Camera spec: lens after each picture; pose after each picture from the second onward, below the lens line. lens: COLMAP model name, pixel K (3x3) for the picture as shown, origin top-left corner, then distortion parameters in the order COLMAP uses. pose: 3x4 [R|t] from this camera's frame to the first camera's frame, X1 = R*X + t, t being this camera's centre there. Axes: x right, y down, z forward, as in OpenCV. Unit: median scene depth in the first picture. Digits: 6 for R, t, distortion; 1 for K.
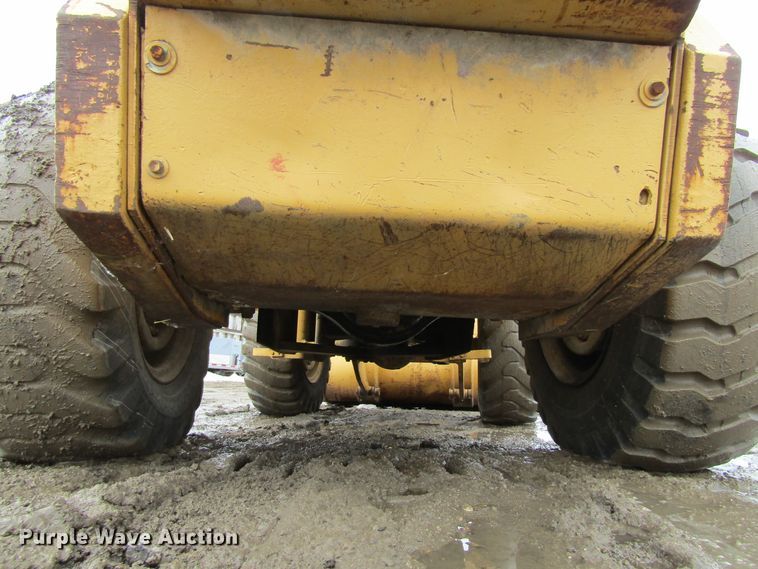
lens RADIAL K [[534.4, 0, 379.1], [0, 534.4, 284.1], [0, 0, 1]] dist [-0.007865, 0.000224]
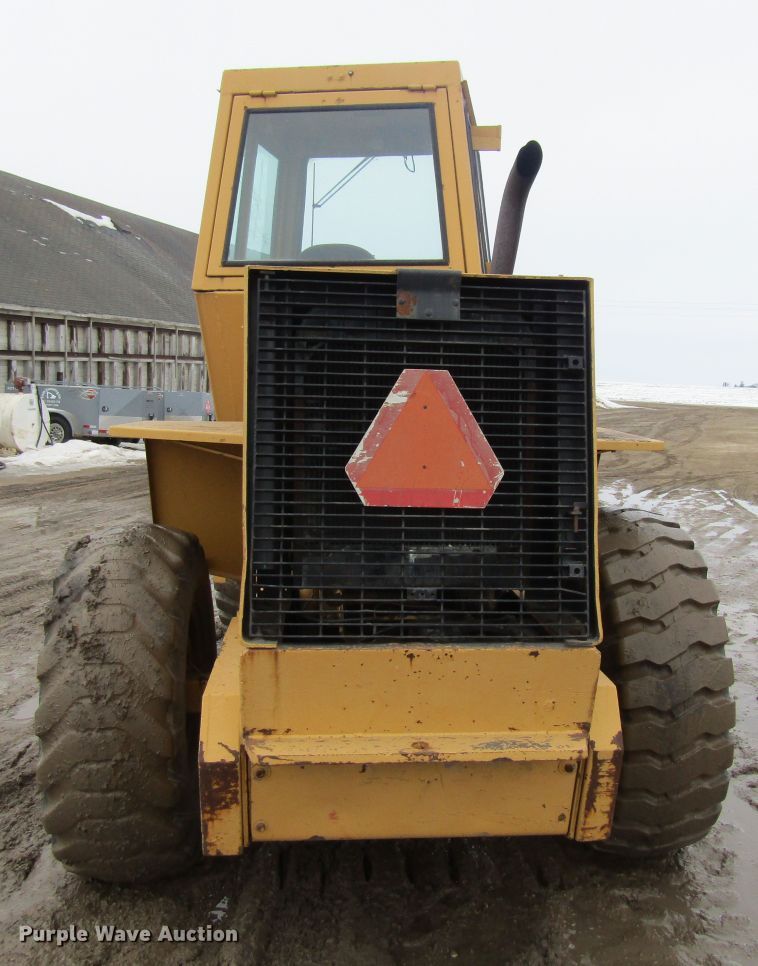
lens RADIAL K [[901.0, 0, 407.1], [0, 901.0, 484.3], [0, 0, 1]] dist [-0.023523, 0.000000]
pose [[0.999265, -0.017015, 0.034354, -0.043132], [0.006791, 0.960501, 0.278193, -1.939497], [-0.037730, -0.277755, 0.959911, -1.334591]]
